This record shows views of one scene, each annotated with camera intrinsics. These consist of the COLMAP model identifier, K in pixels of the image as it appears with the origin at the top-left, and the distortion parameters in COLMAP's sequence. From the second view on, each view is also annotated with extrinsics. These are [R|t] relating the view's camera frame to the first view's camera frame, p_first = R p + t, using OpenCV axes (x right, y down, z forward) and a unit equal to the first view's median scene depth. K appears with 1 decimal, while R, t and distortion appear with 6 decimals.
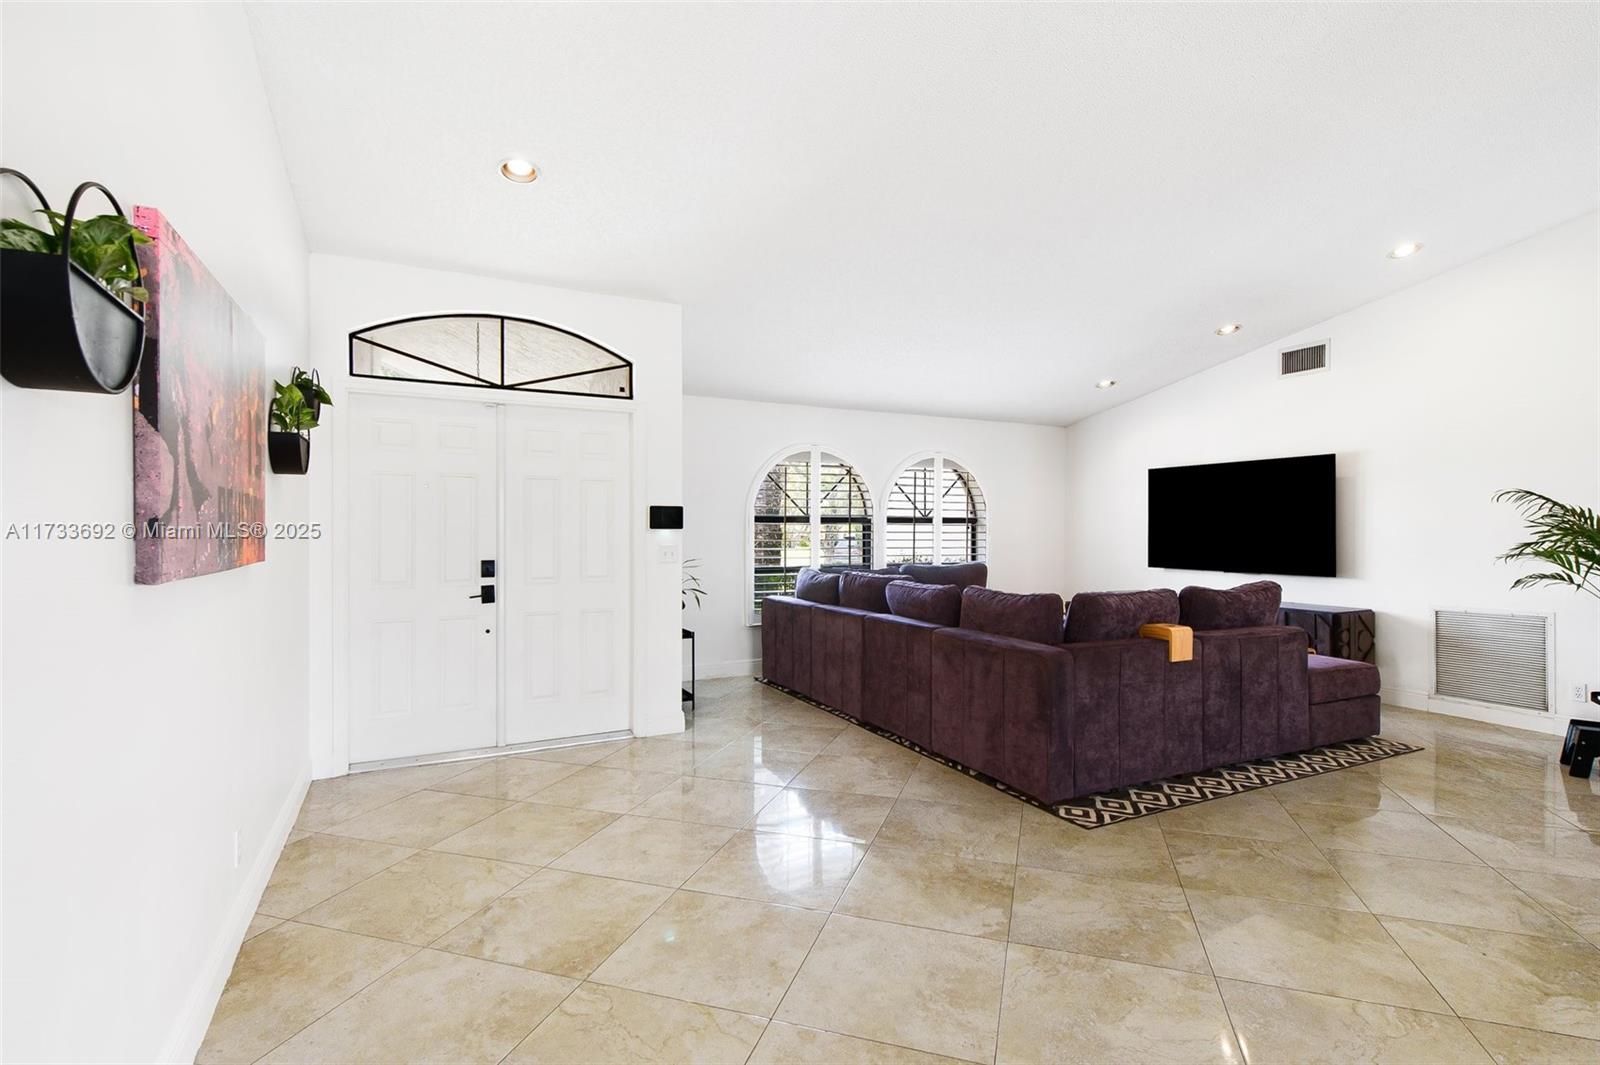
lens RADIAL K [[763.4, 0, 803.9], [0, 763.4, 532.0], [0, 0, 1]] dist [0.017207, -0.005135]
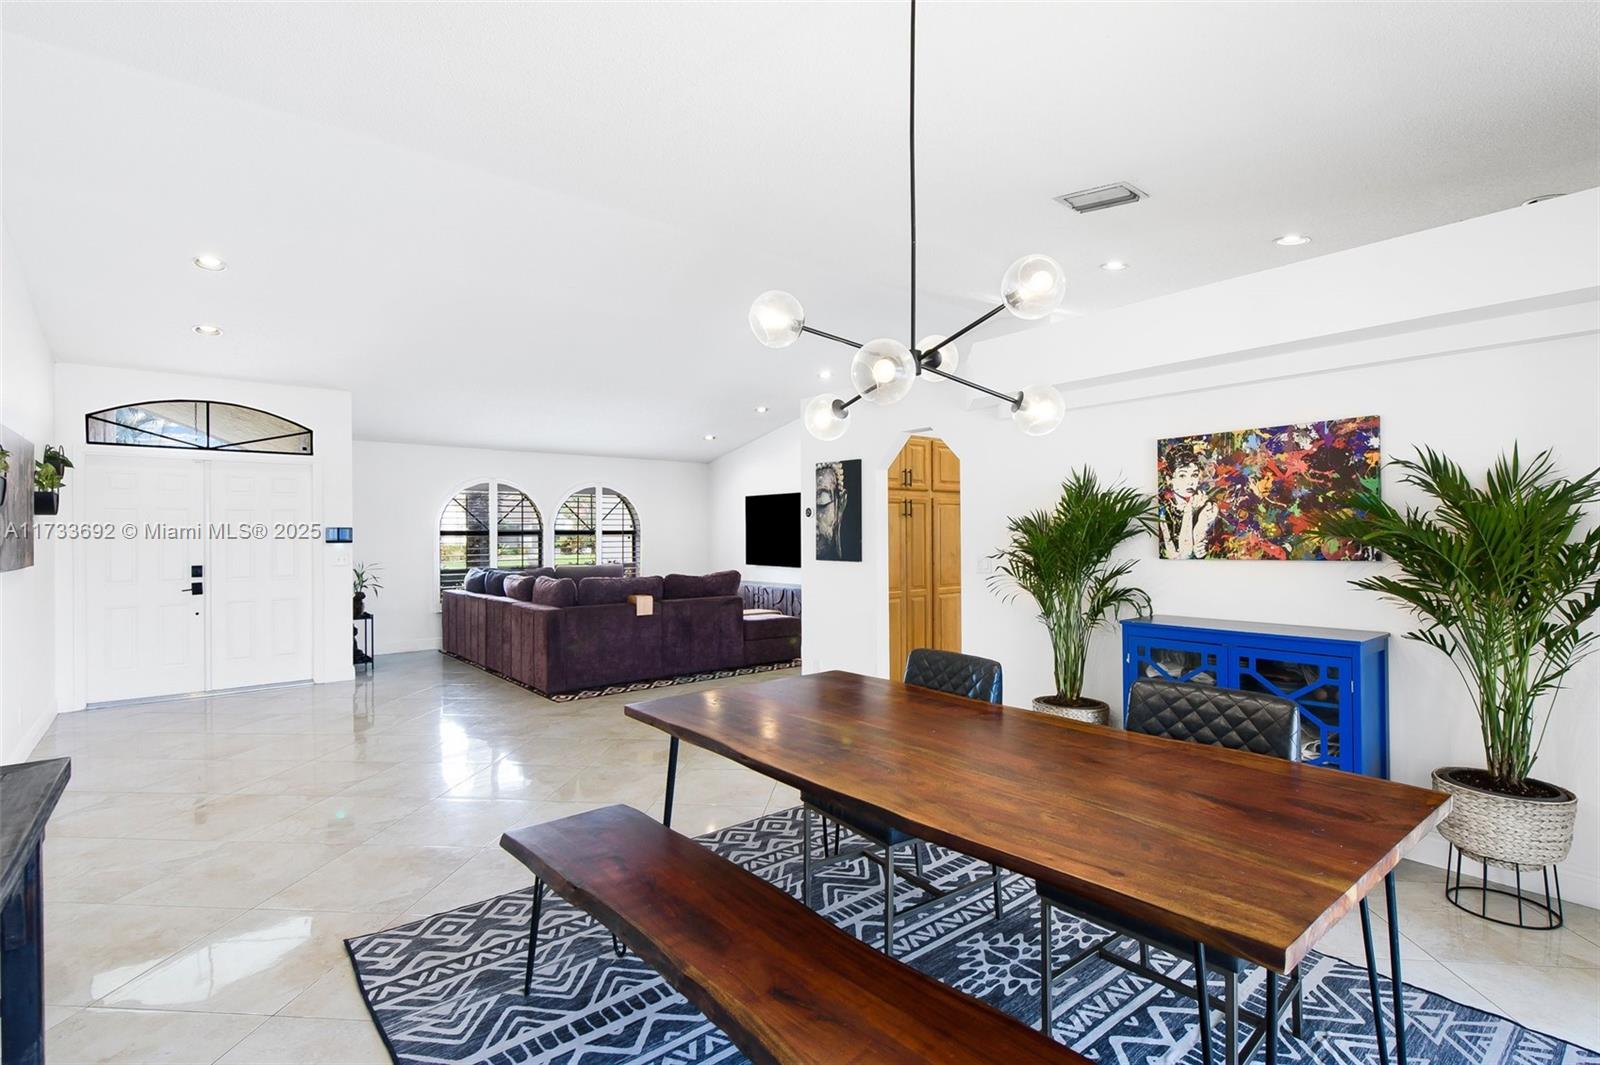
lens RADIAL K [[763.4, 0, 803.6], [0, 763.4, 531.2], [0, 0, 1]] dist [0.017207, -0.005135]
pose [[0.975840, -0.007033, 0.218372, 0.405140], [0.008856, 0.999934, -0.007370, -0.008443], [-0.218305, 0.009126, 0.975838, -0.705393]]
